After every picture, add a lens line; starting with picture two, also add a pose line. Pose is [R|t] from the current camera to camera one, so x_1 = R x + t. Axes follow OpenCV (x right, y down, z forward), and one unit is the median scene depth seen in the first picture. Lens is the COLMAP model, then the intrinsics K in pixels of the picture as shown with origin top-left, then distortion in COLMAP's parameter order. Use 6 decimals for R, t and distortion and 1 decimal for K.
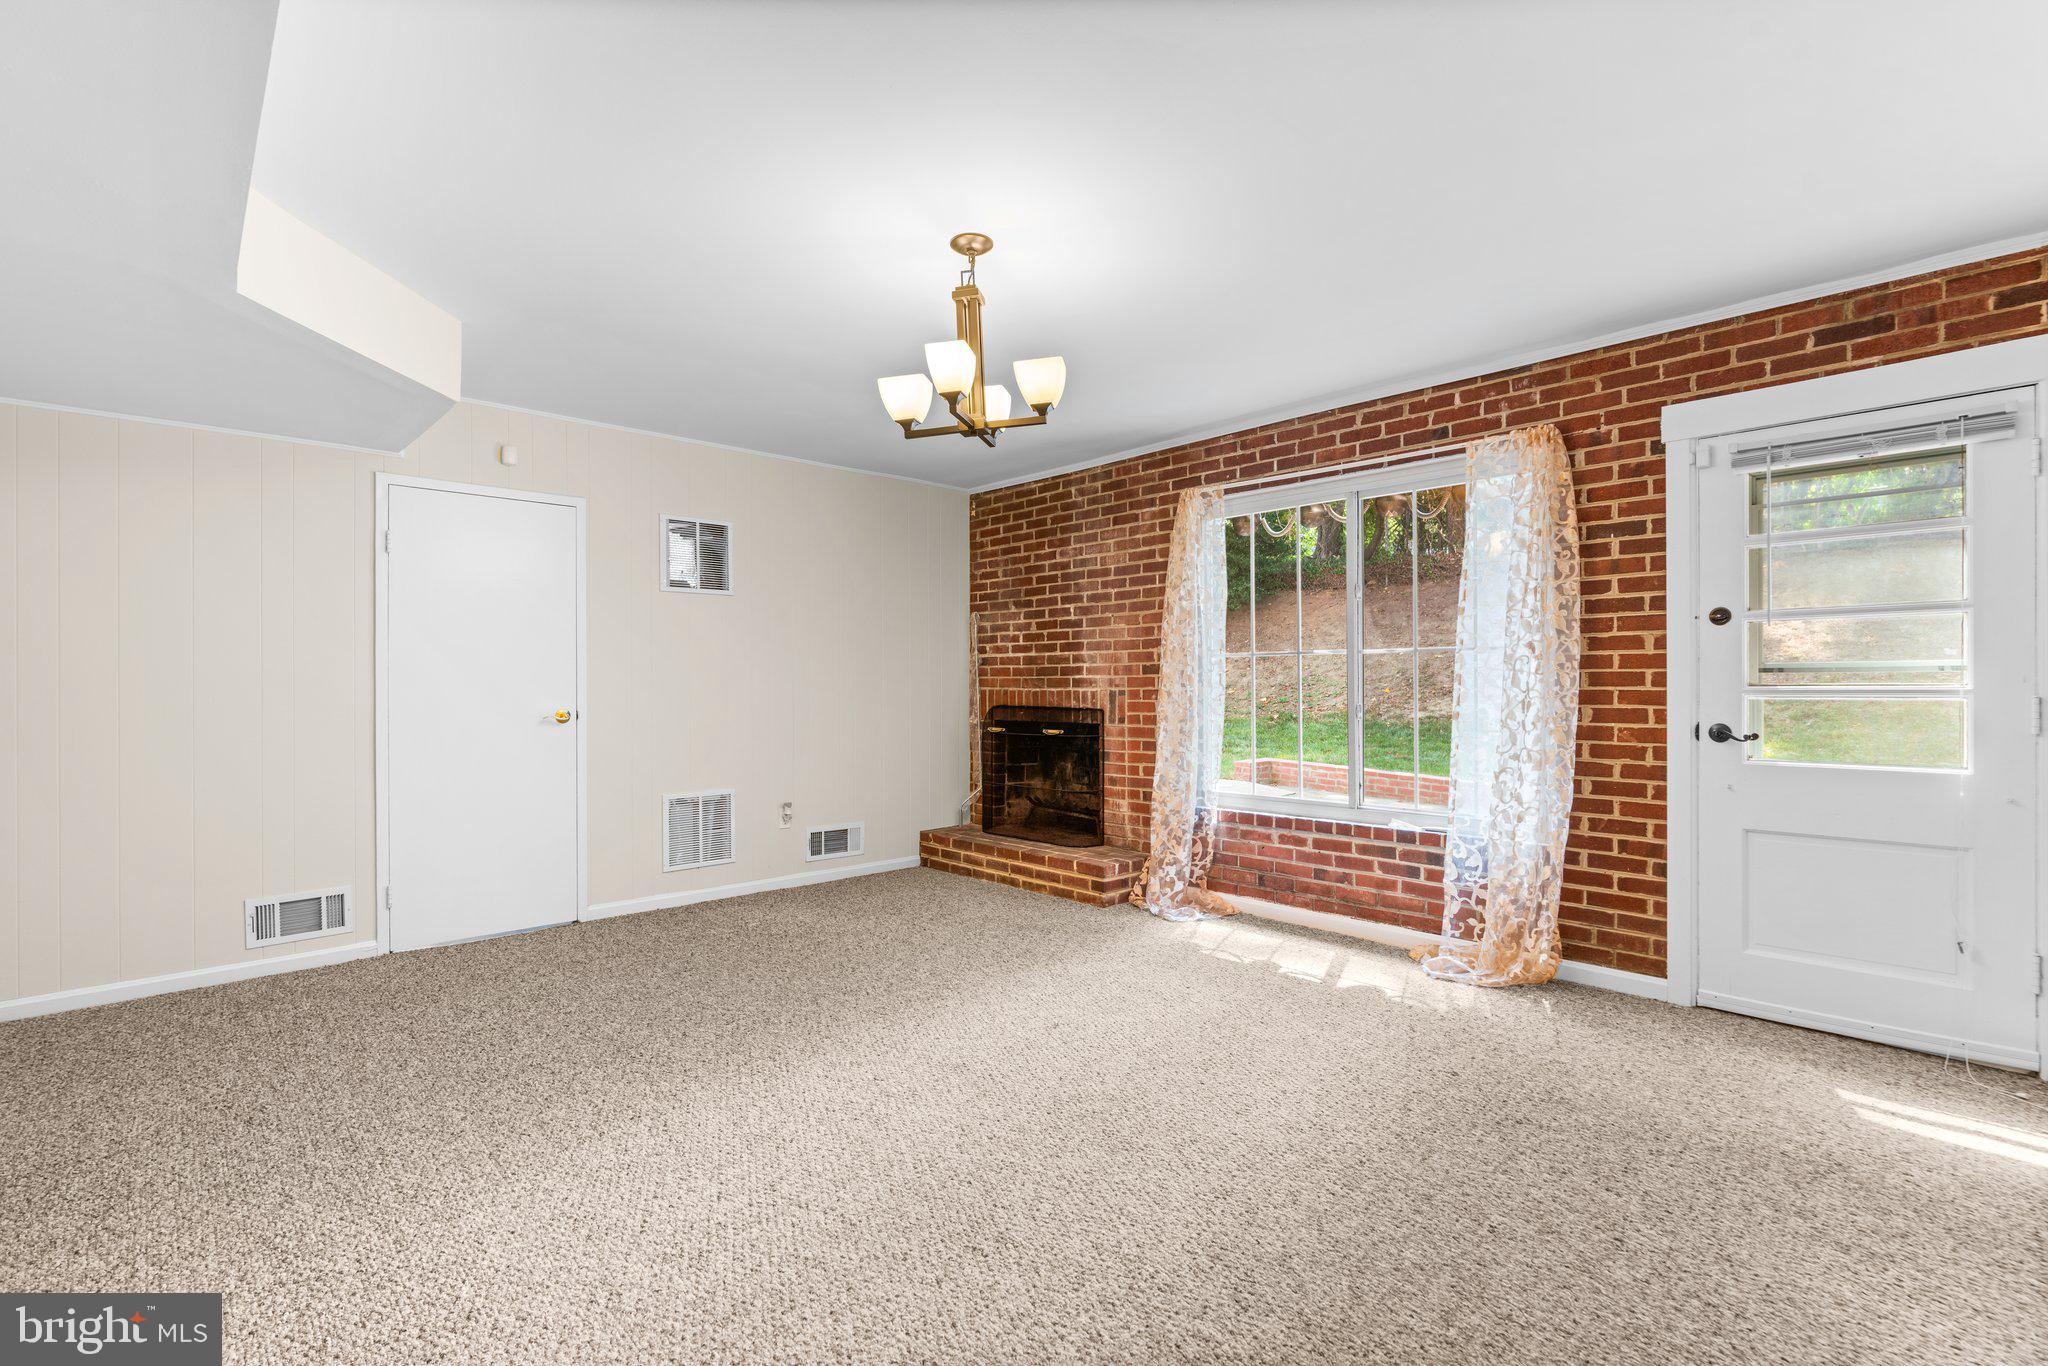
lens RADIAL K [[921.1, 0, 1028.1], [0, 921.1, 685.4], [0, 0, 1]] dist [-0.019238, 0.009773]
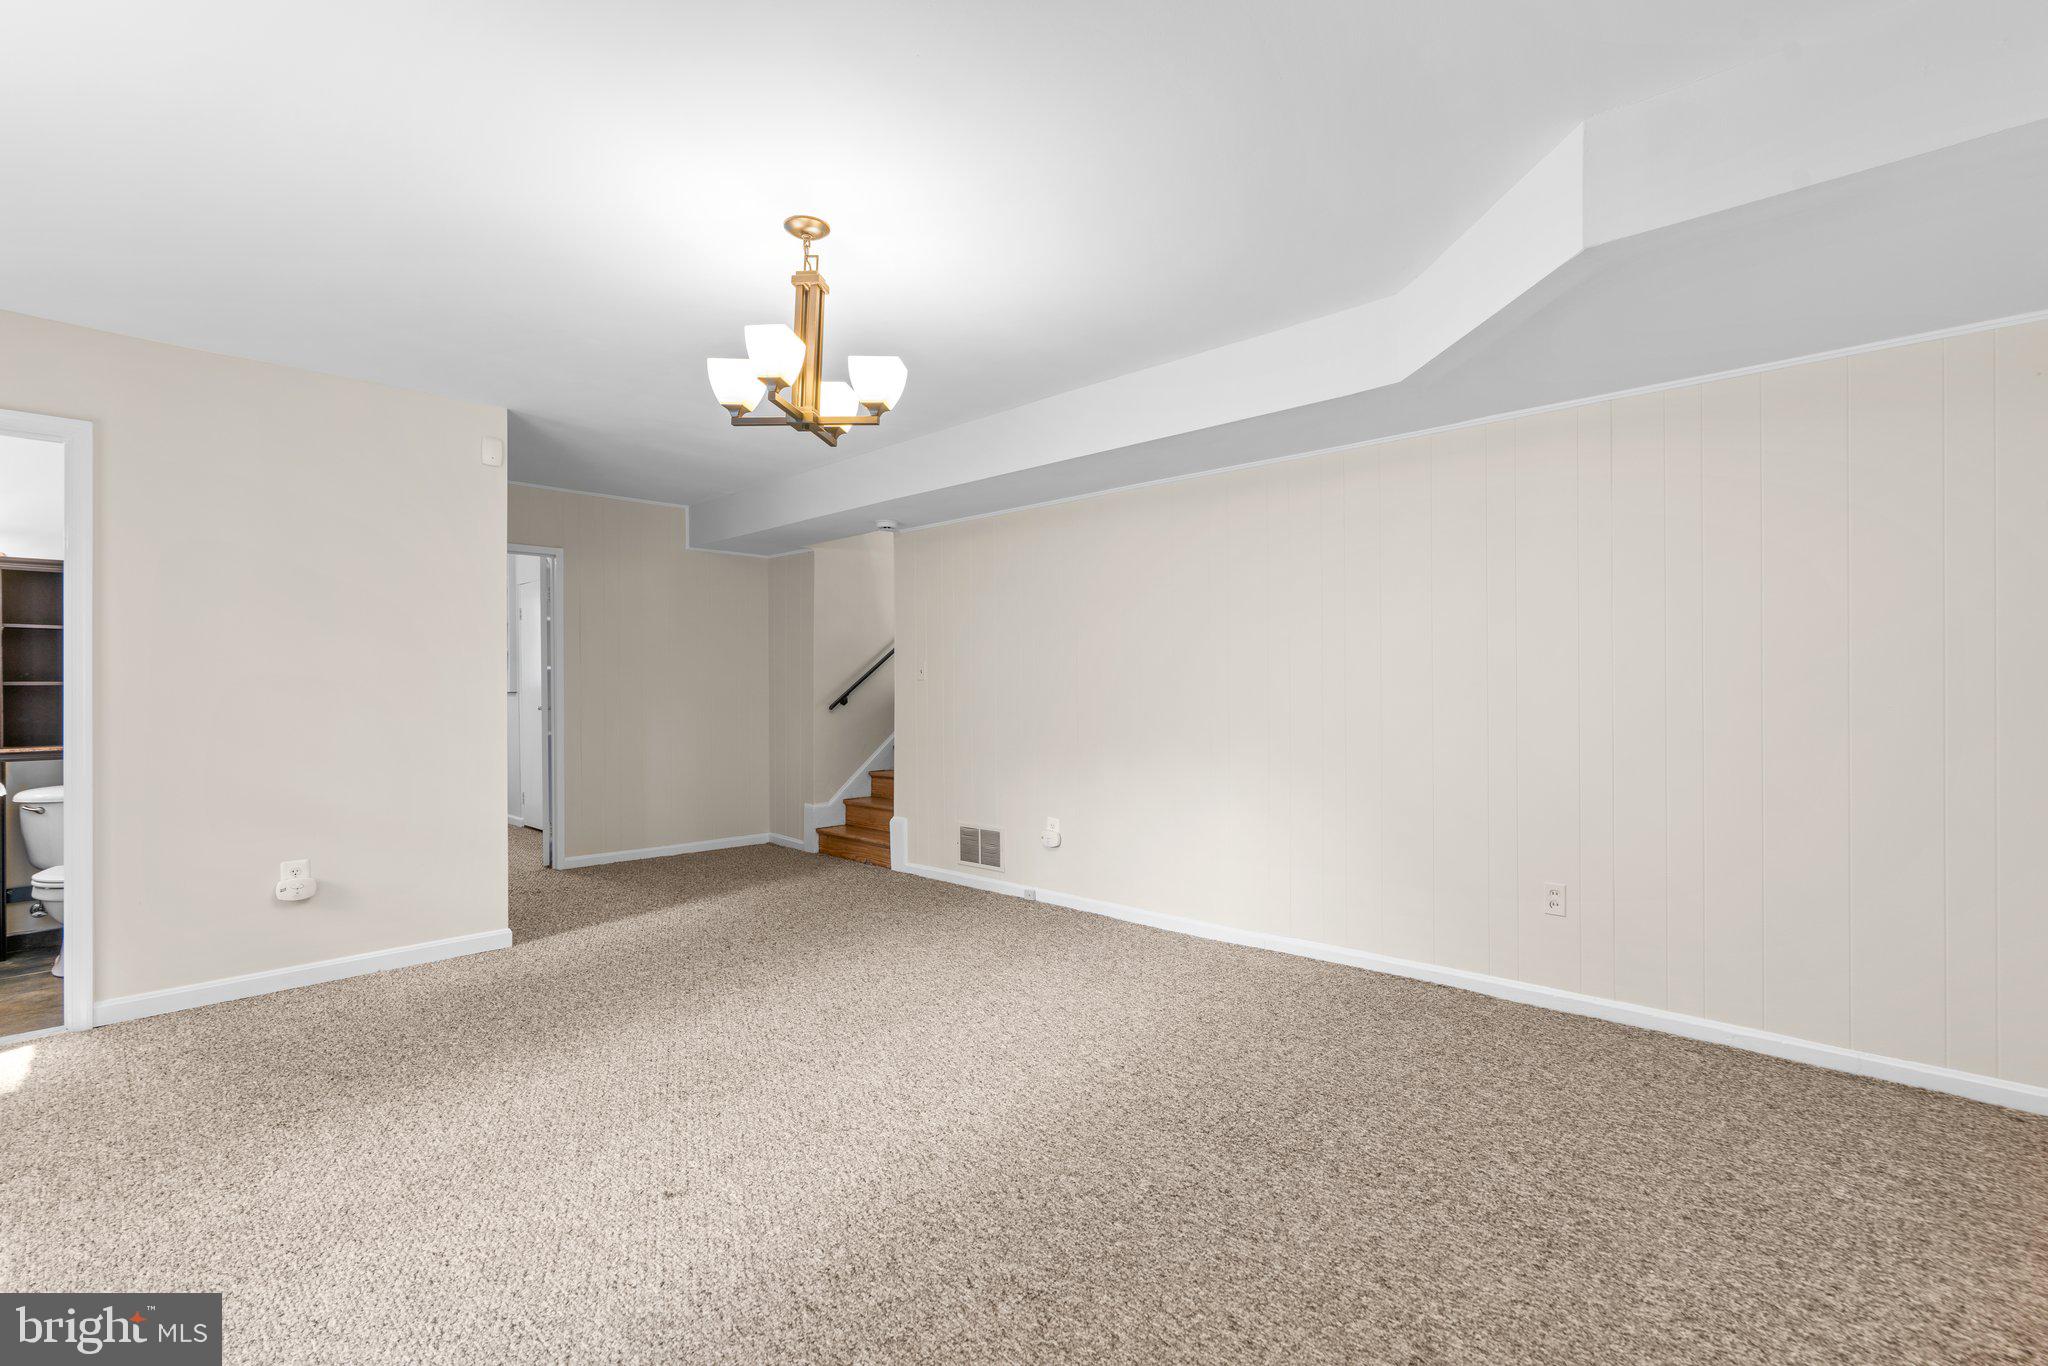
lens RADIAL K [[921.1, 0, 1028.1], [0, 921.1, 685.4], [0, 0, 1]] dist [-0.019238, 0.009773]
pose [[-0.998730, 0.008496, -0.049654, -0.138296], [0.008405, 0.999963, 0.002046, -0.004931], [0.049670, 0.001626, -0.998764, 1.136789]]
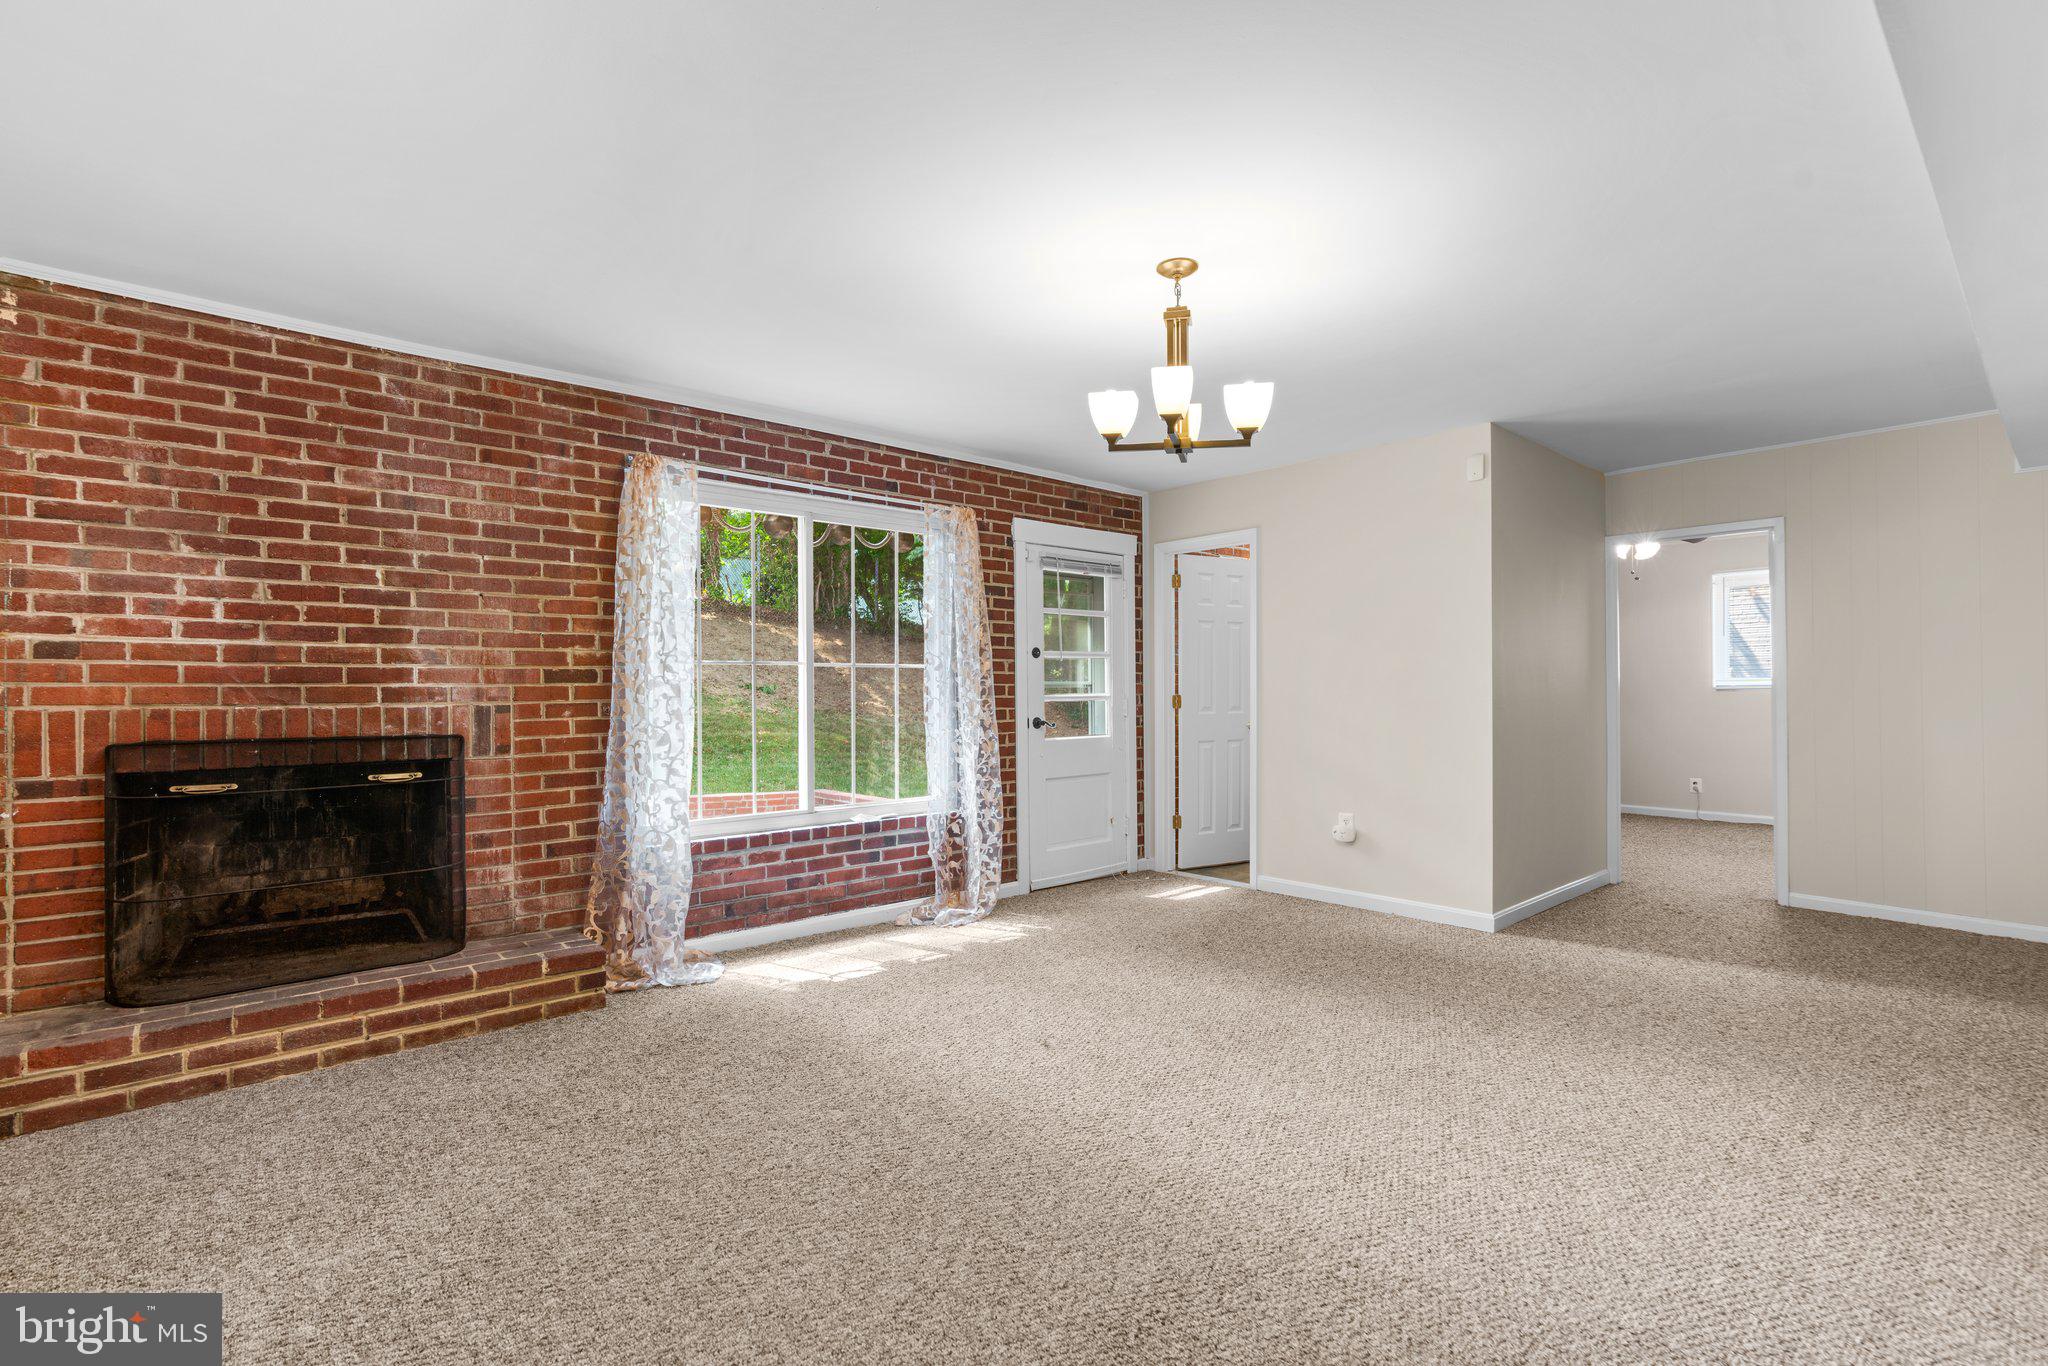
lens RADIAL K [[921.1, 0, 1028.1], [0, 921.1, 685.4], [0, 0, 1]] dist [-0.019238, 0.009773]
pose [[0.045260, 0.008194, 0.998942, -0.637762], [0.006794, 0.999941, -0.008510, -0.001406], [-0.998952, 0.007172, 0.045201, 0.653688]]
